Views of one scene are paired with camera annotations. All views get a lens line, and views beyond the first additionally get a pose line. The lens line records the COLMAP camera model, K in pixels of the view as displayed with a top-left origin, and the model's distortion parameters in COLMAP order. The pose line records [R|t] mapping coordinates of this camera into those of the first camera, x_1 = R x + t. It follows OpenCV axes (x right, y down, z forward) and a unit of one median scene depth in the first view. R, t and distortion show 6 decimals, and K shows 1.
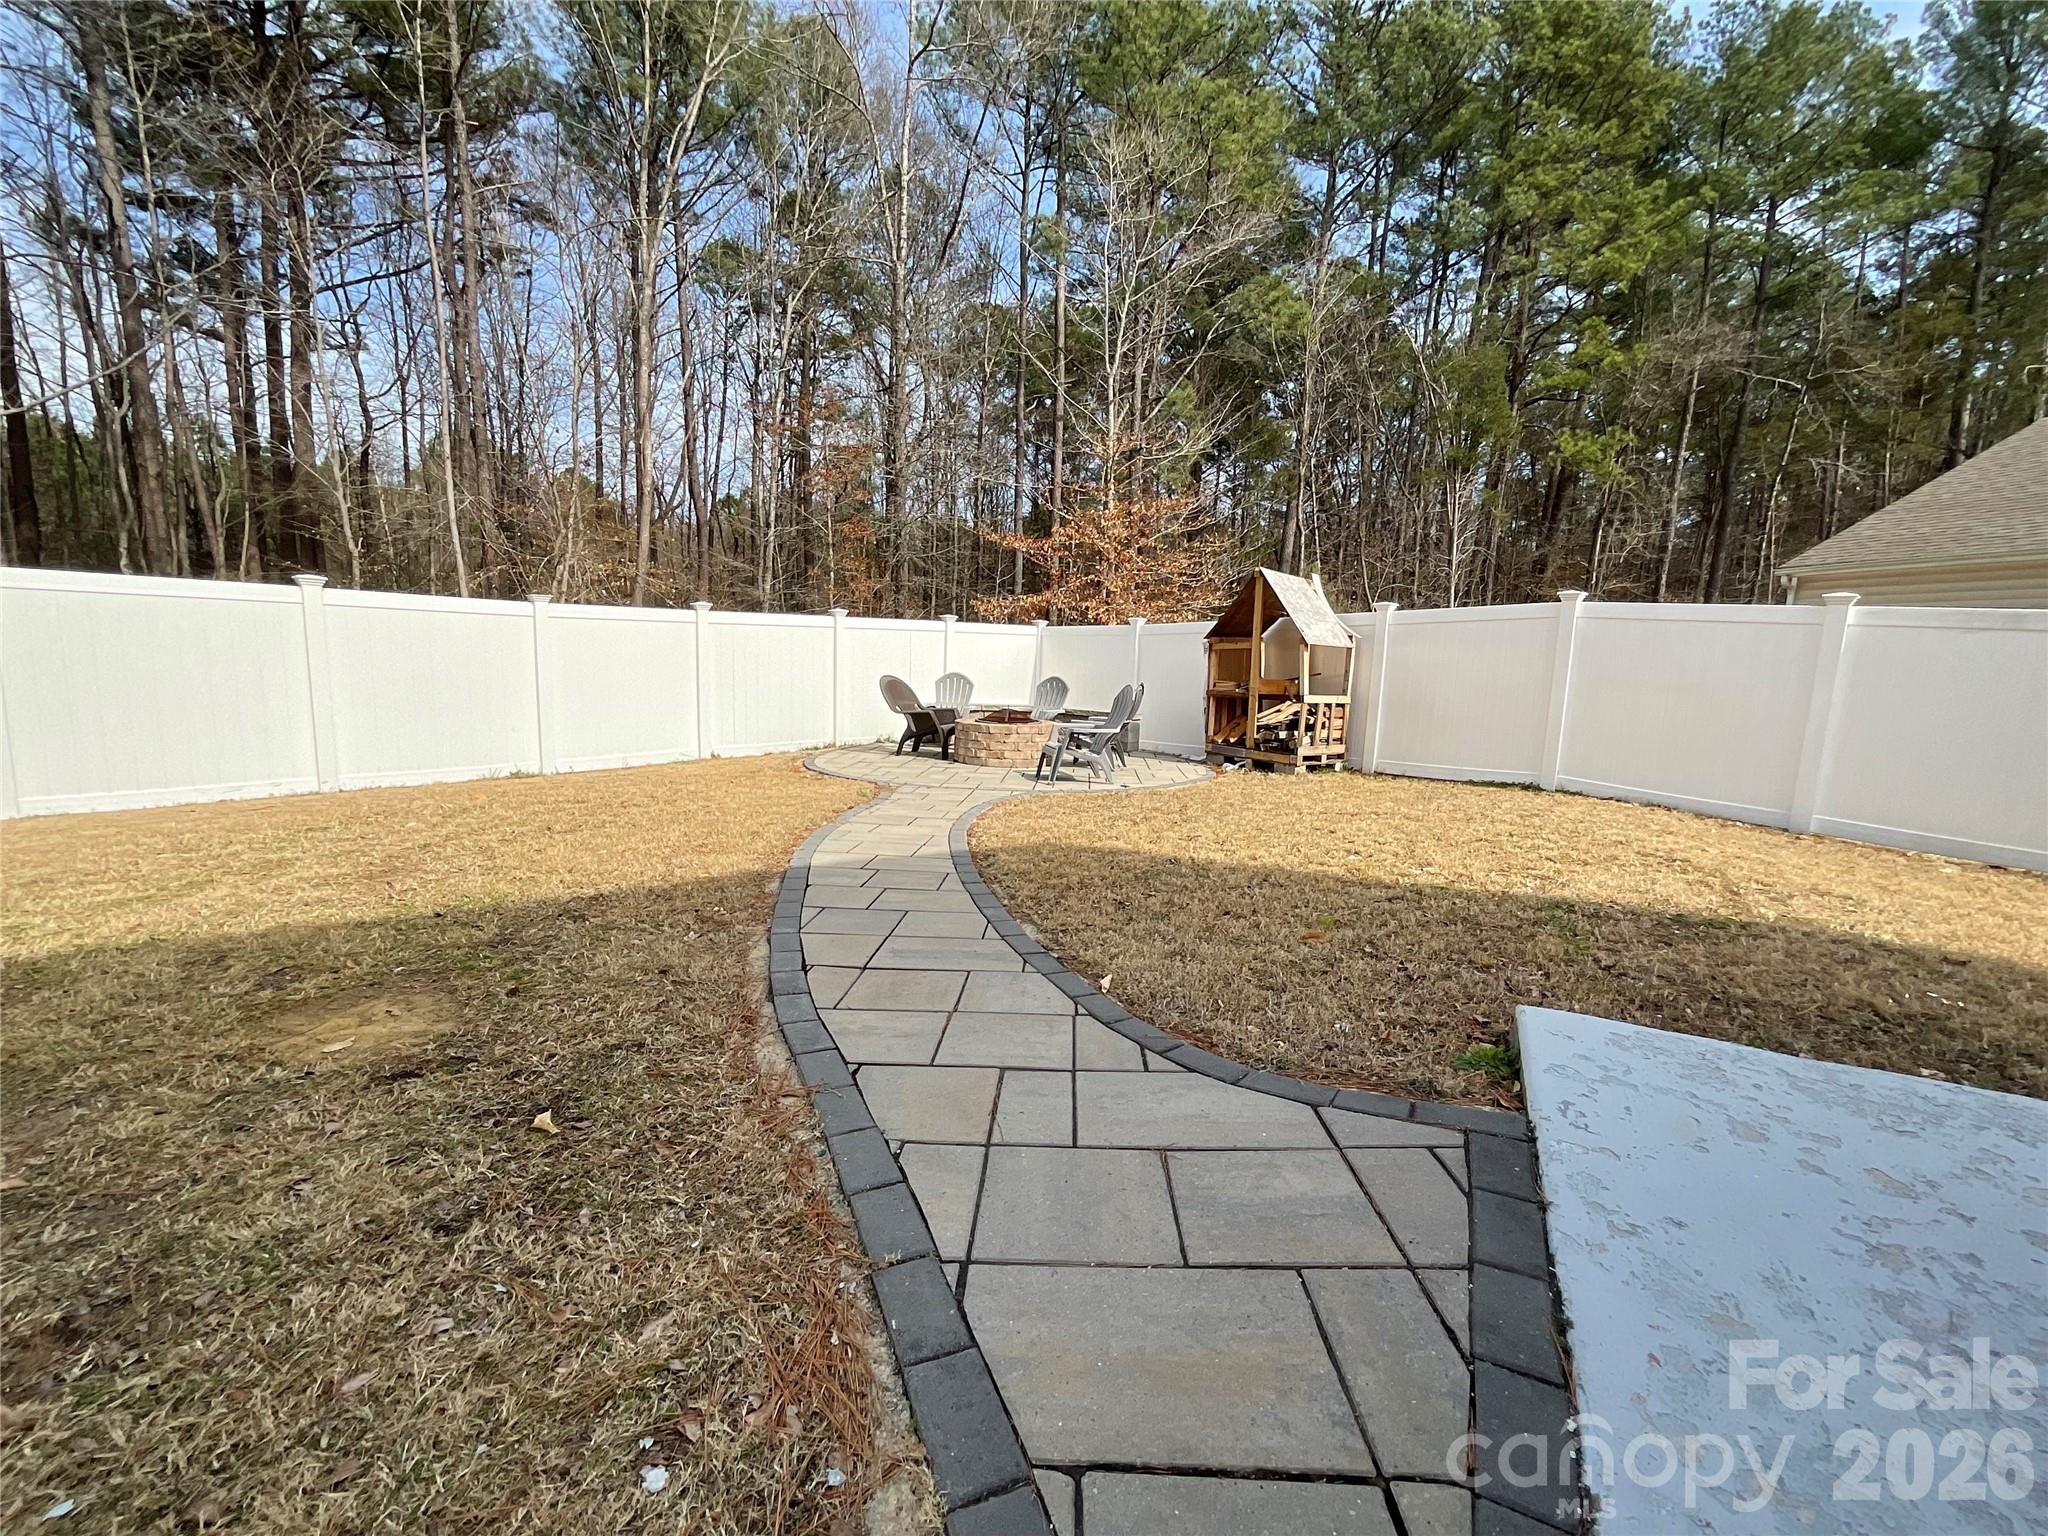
lens RADIAL K [[829.4, 0, 1025.8], [0, 829.4, 773.4], [0, 0, 1]] dist [0.003259, 0.000087]
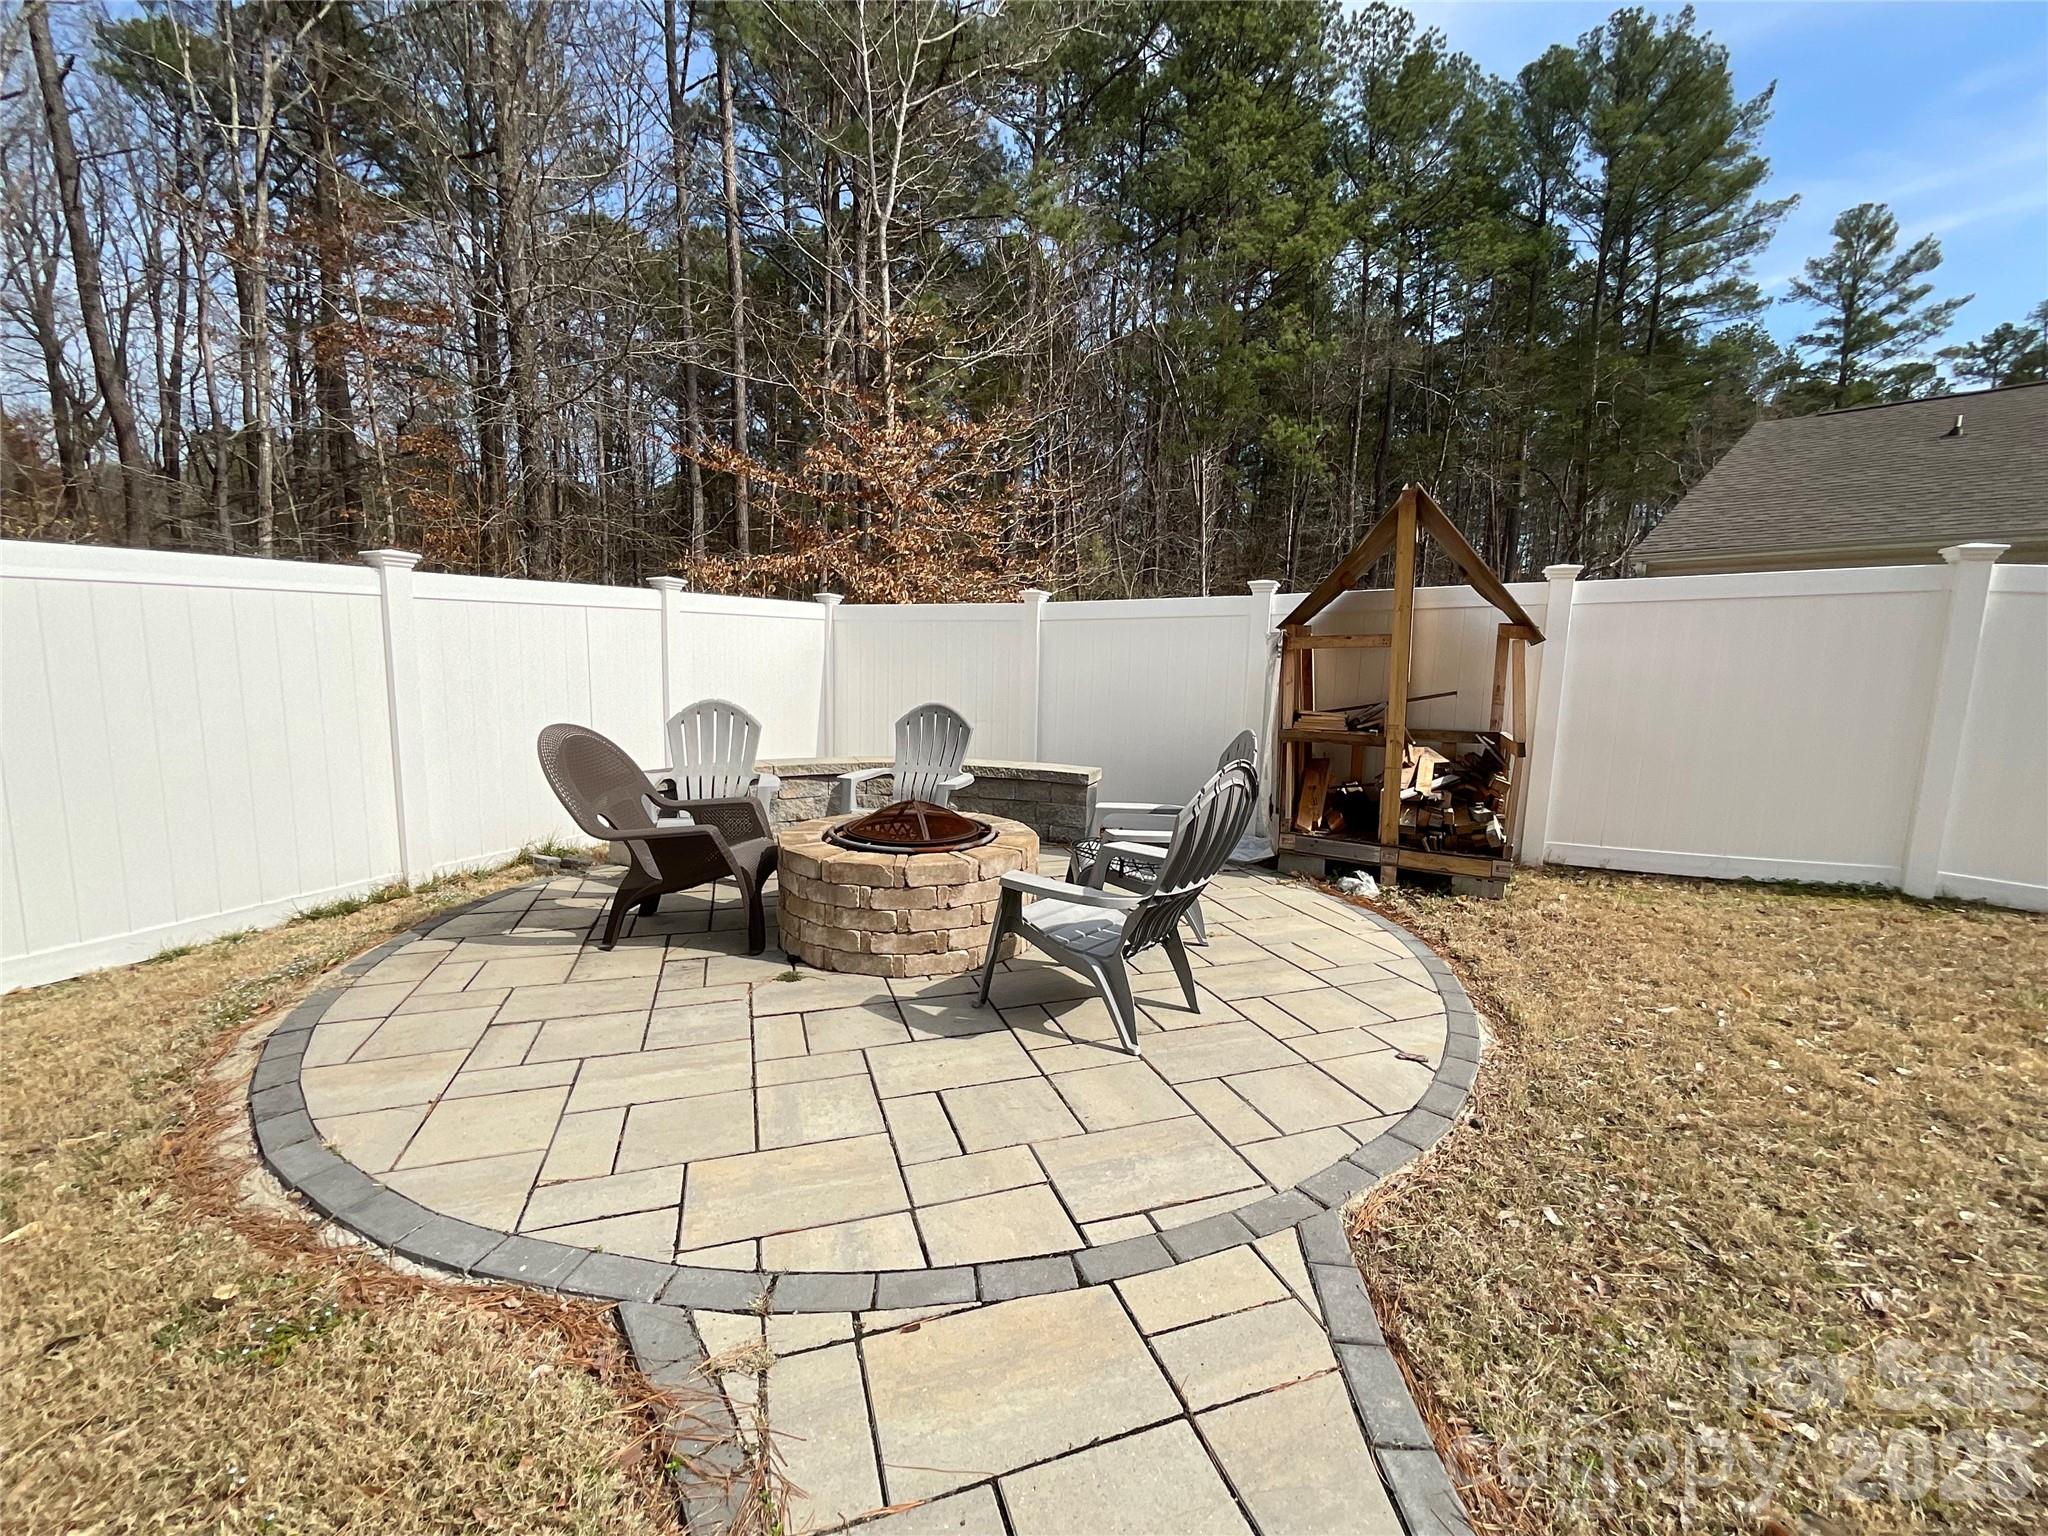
lens RADIAL K [[829.4, 0, 1019.8], [0, 829.4, 767.4], [0, 0, 1]] dist [0.003259, 0.000087]
pose [[0.920035, -0.061424, 0.386991, -0.108166], [0.058186, 0.998104, 0.020090, -0.084063], [-0.387491, 0.004034, 0.921865, 0.514610]]
